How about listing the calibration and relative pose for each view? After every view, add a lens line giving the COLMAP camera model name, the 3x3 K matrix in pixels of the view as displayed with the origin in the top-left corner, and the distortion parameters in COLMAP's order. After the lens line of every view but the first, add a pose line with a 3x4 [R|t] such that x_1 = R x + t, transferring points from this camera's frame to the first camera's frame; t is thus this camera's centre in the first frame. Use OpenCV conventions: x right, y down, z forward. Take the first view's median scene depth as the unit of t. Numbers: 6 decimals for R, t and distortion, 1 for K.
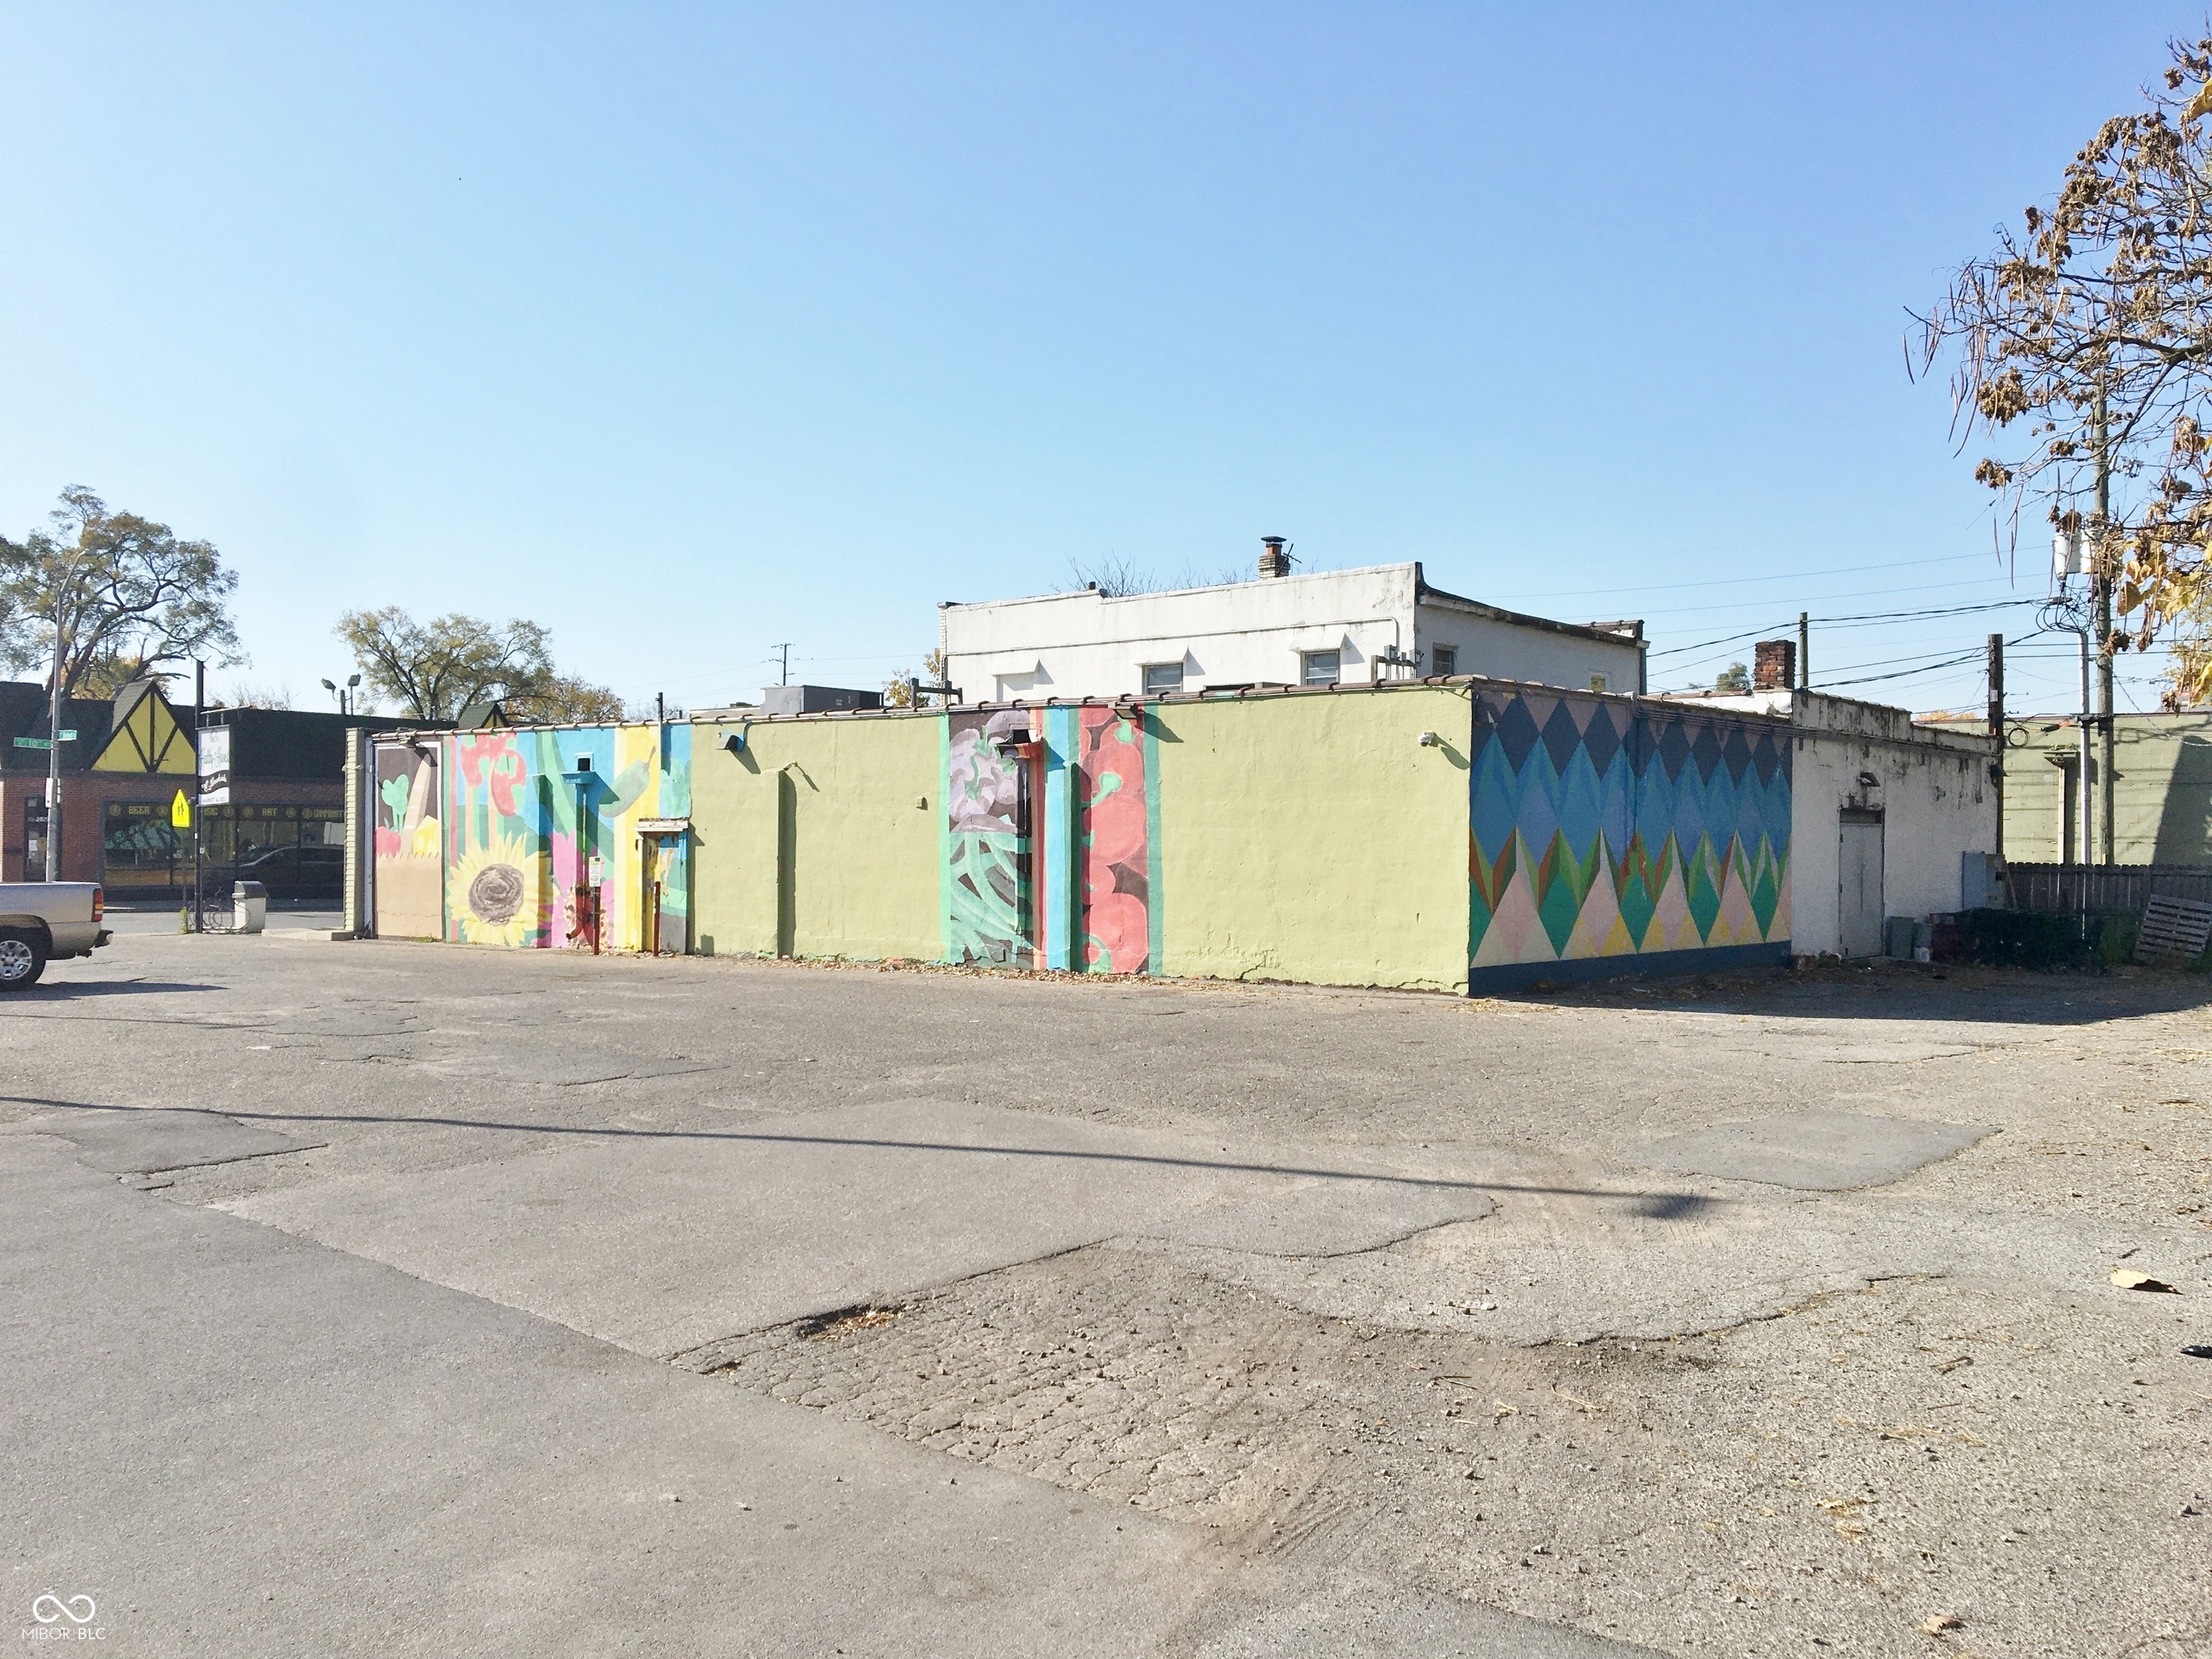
lens RADIAL K [[1872.4, 0, 1104.8], [0, 1872.4, 822.0], [0, 0, 1]] dist [0.039032, -0.013635]
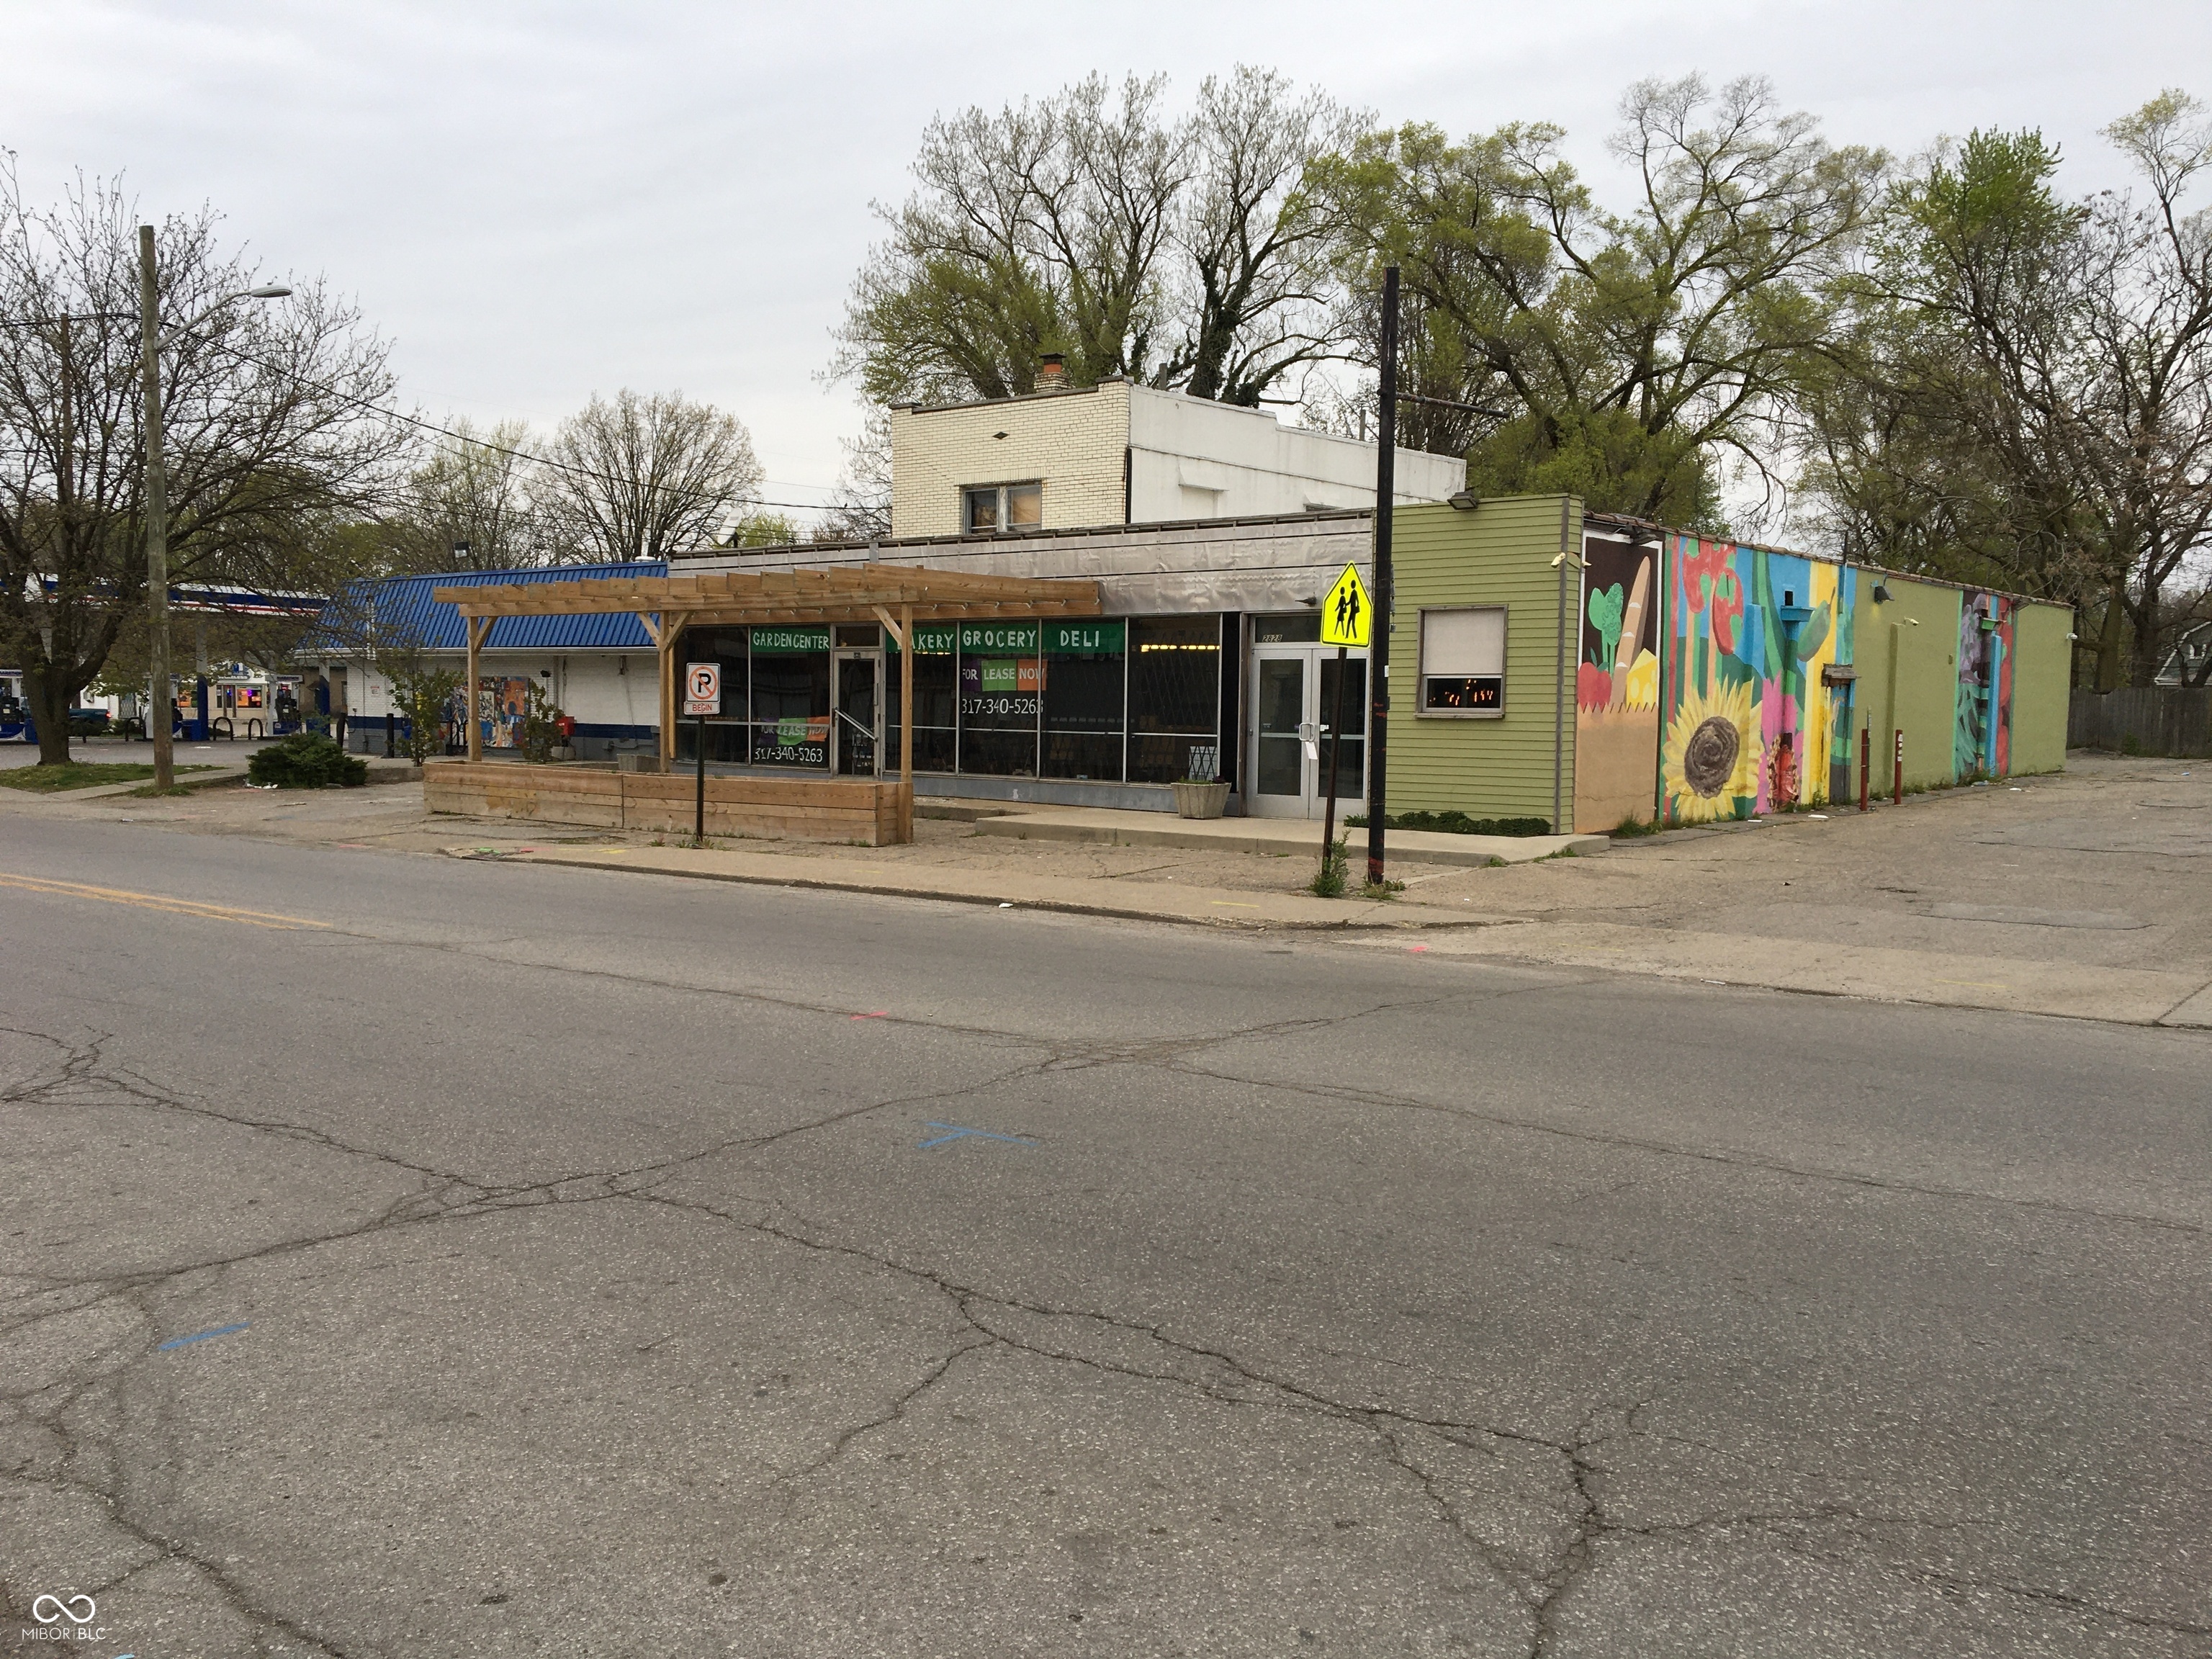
lens RADIAL K [[1872.4, 0, 1101.5], [0, 1872.4, 829.5], [0, 0, 1]] dist [0.039032, -0.013635]
pose [[-0.030931, -0.065703, 0.997360, -1.062139], [-0.001898, 0.997839, 0.065676, 0.017924], [-0.999520, 0.000139, -0.030989, 1.250317]]
